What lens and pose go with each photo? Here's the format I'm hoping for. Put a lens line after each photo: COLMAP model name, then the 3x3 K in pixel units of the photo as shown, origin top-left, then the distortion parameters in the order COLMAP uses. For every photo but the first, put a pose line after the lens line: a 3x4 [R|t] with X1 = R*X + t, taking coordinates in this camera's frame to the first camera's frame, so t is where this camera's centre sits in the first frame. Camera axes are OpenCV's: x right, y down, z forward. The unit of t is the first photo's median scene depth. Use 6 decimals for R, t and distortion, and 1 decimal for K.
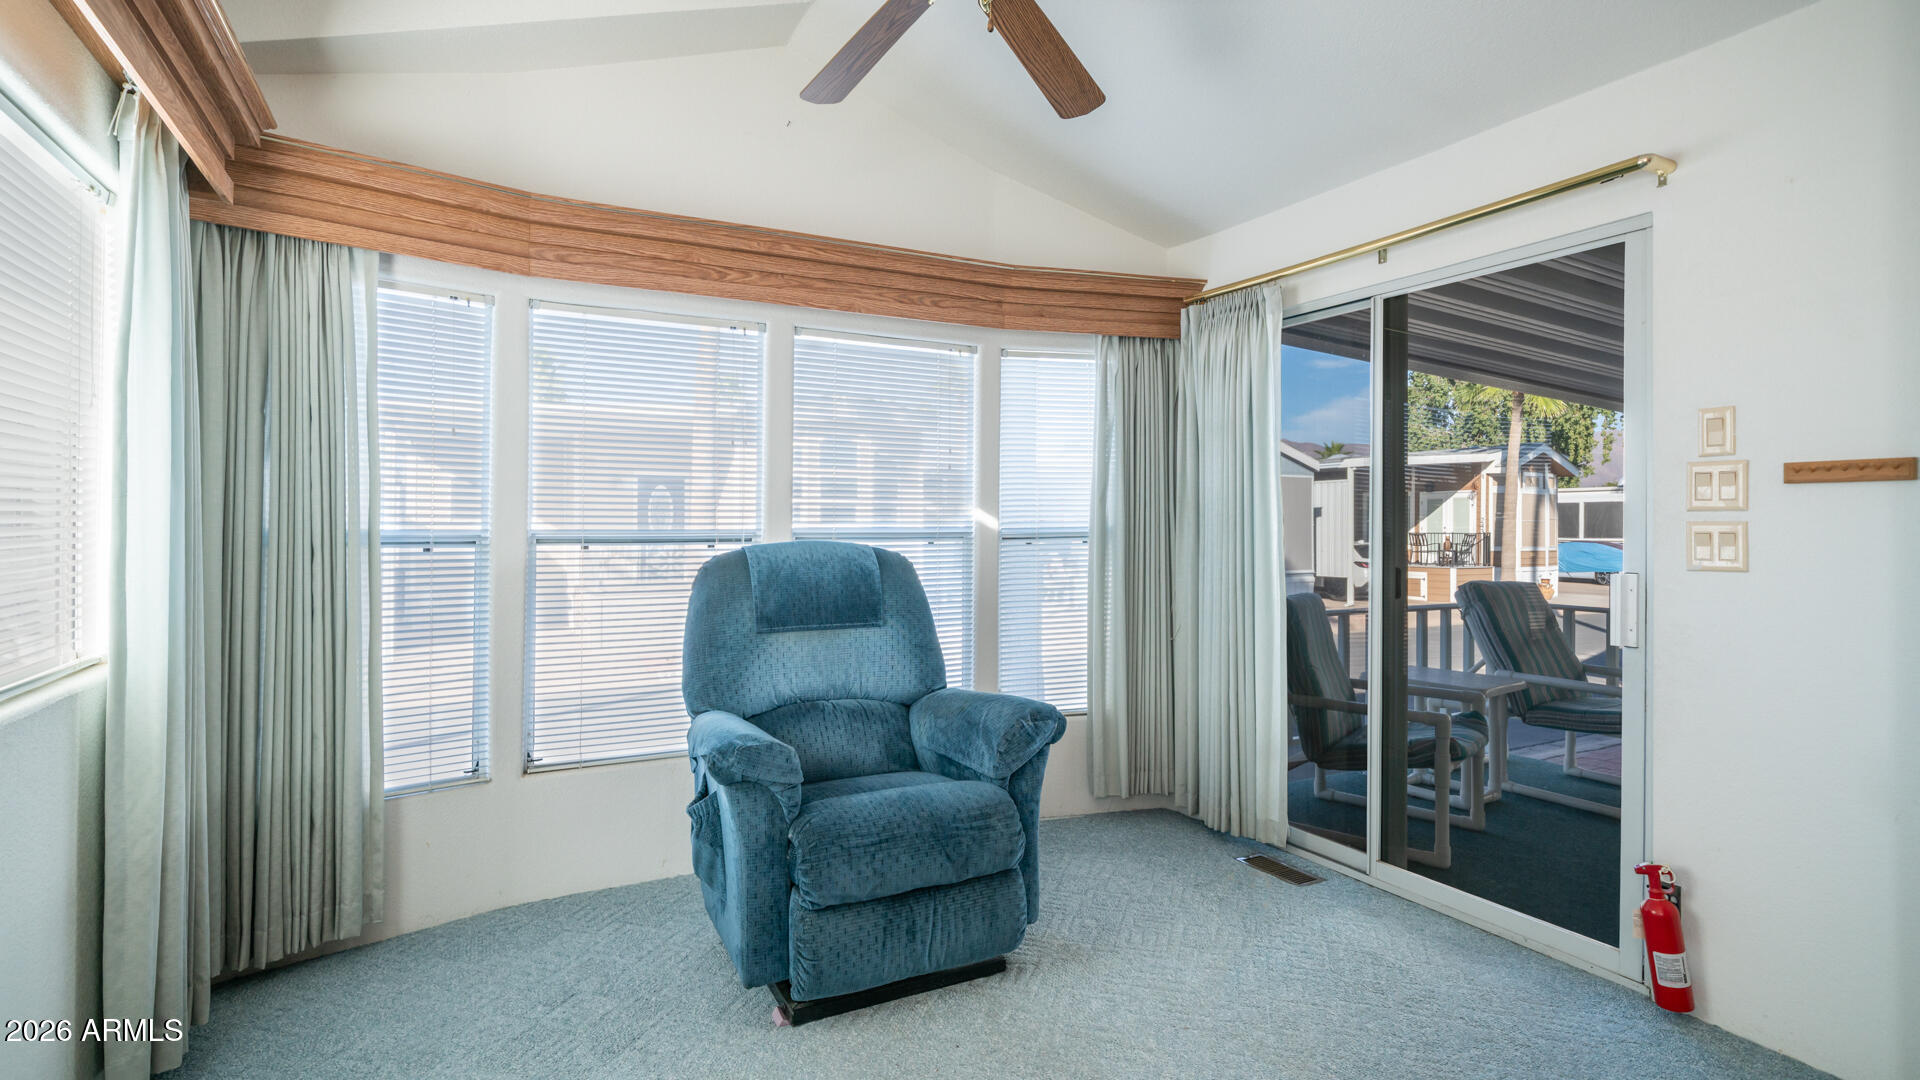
lens RADIAL K [[905.3, 0, 933.7], [0, 905.3, 521.6], [0, 0, 1]] dist [-0.001358, -0.000193]
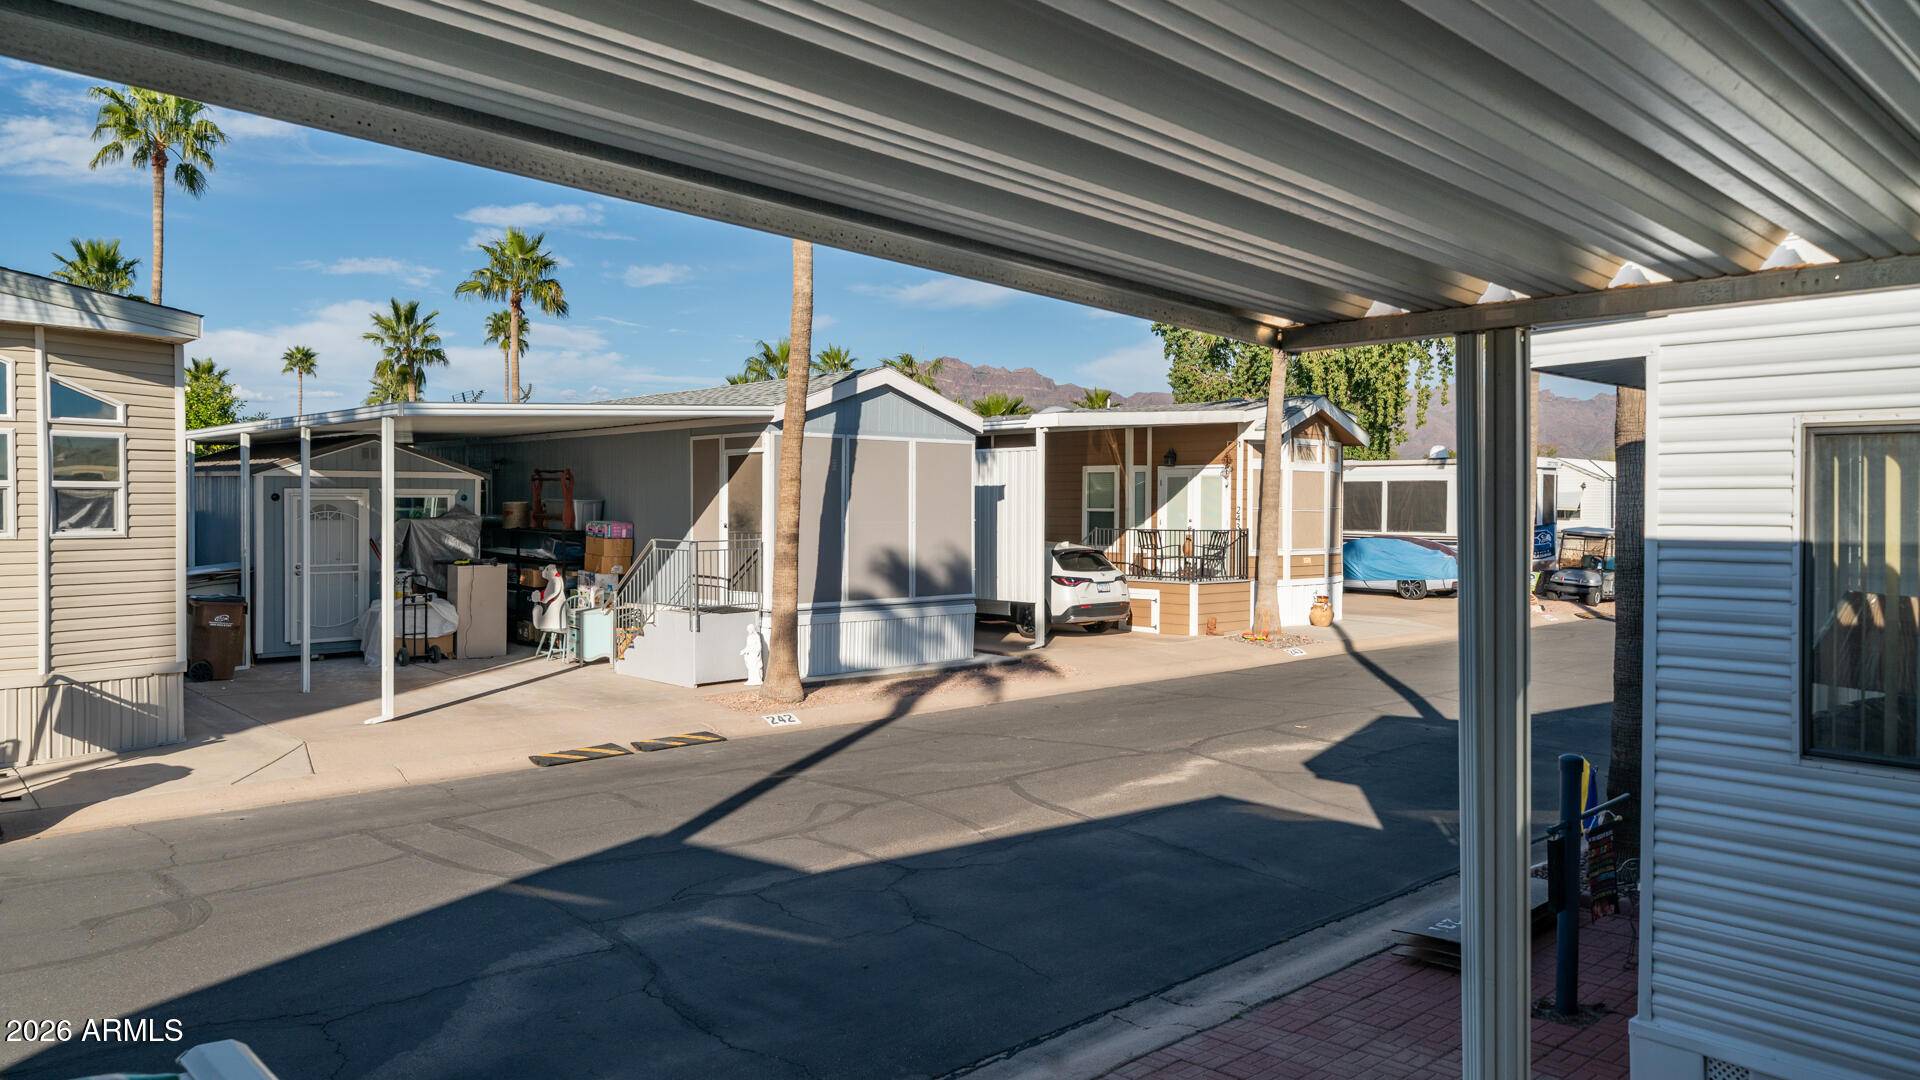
lens RADIAL K [[1309.3, 0, 917.6], [0, 1309.3, 522.8], [0, 0, 1]] dist [0.000437, 0.000328]
pose [[0.968340, -0.003094, 0.249616, 0.151898], [-0.001918, 0.999801, 0.019836, -0.011980], [-0.249627, -0.019686, 0.968142, 0.138871]]
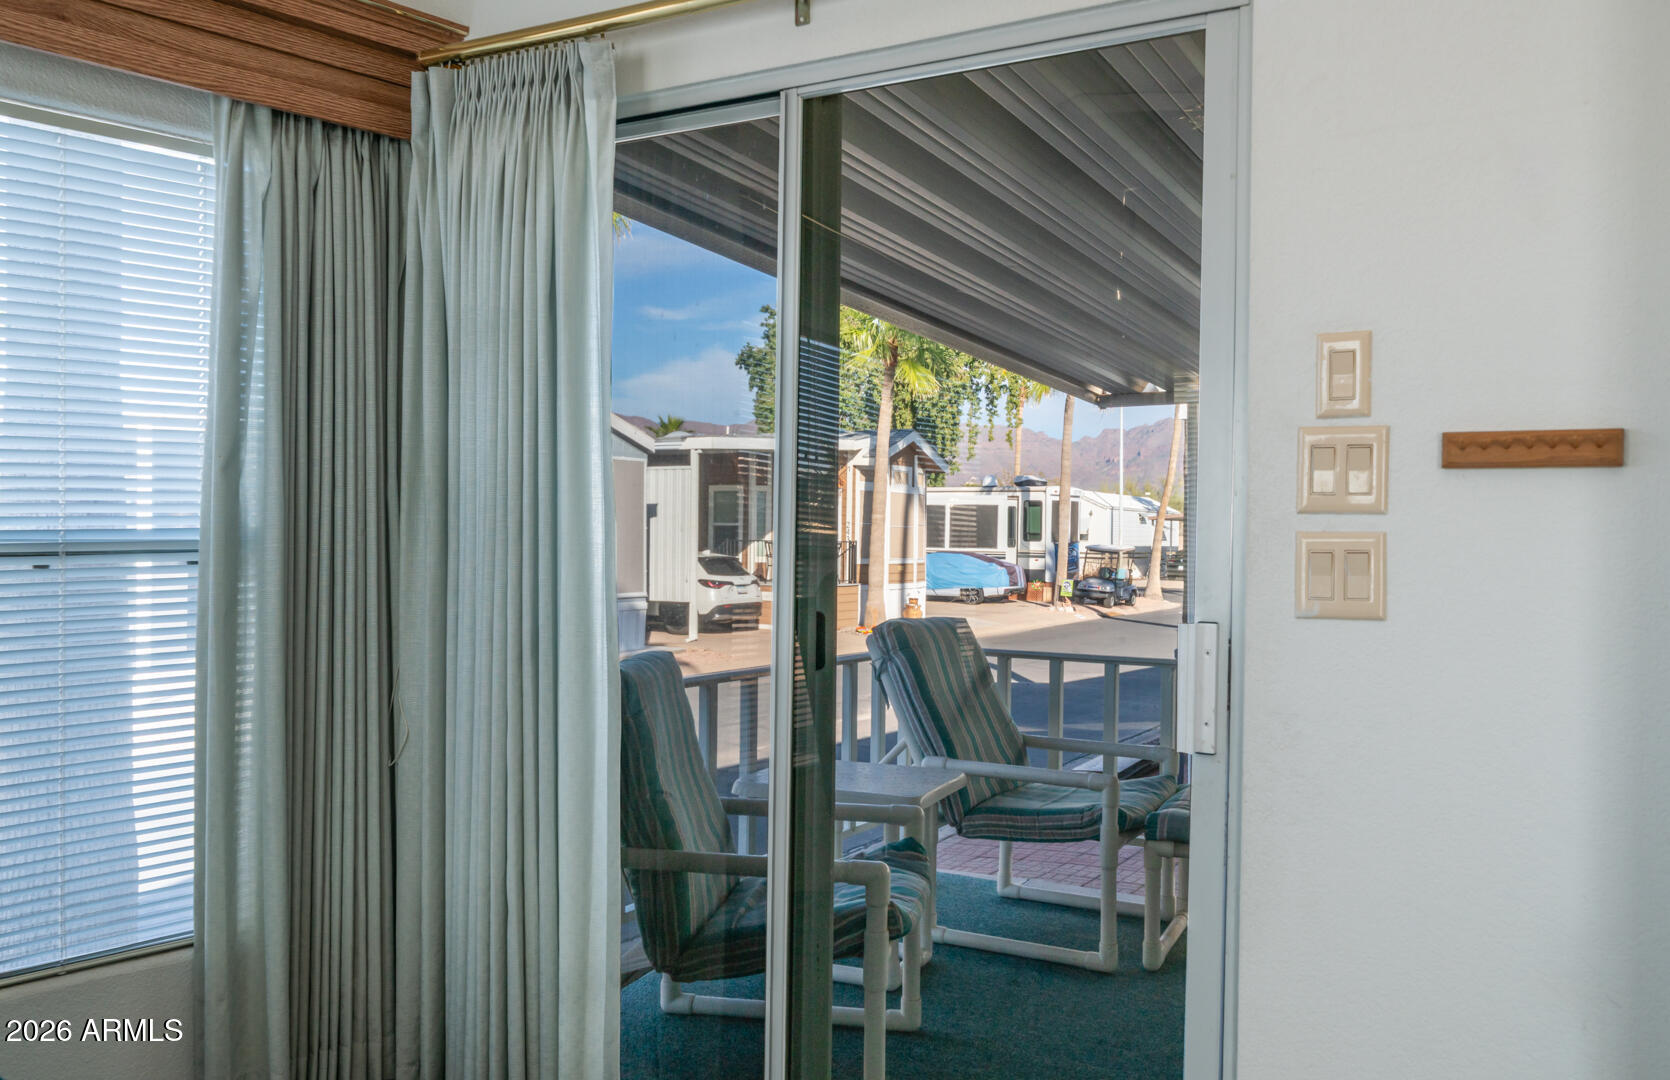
lens RADIAL K [[1301.2, 0, 890.7], [0, 1301.2, 561.9], [0, 0, 1]] dist [0.003515, 0.001811]
pose [[0.833547, -0.003716, 0.552437, 0.016597], [-0.013216, 0.999557, 0.026664, 0.000044], [-0.552291, -0.029526, 0.833128, 0.045277]]
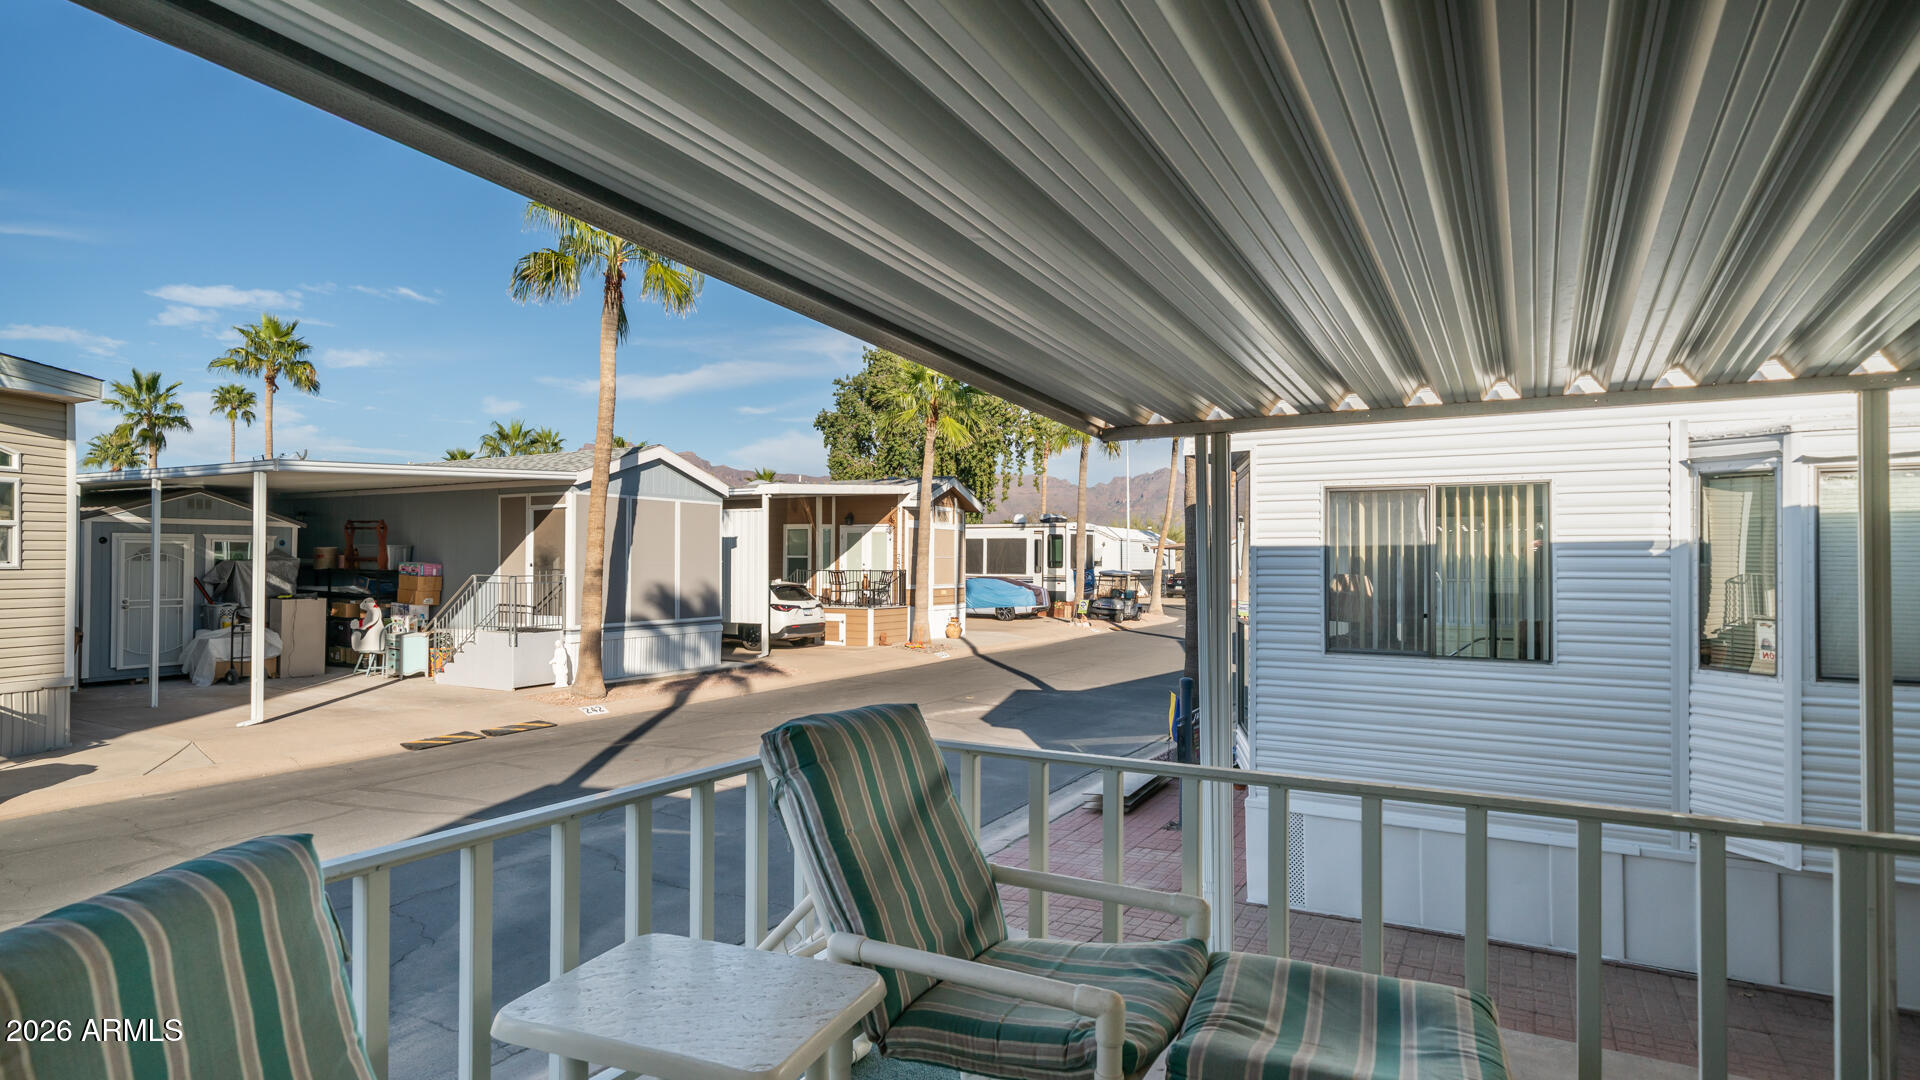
lens RADIAL K [[1020.1, 0, 925.0], [0, 1020.1, 553.7], [0, 0, 1]] dist [0.002279, 0.000835]
pose [[0.845550, 0.004688, 0.533875, 0.074469], [-0.004513, 0.999988, -0.001632, -0.003061], [-0.533876, -0.001029, 0.845562, 0.105322]]
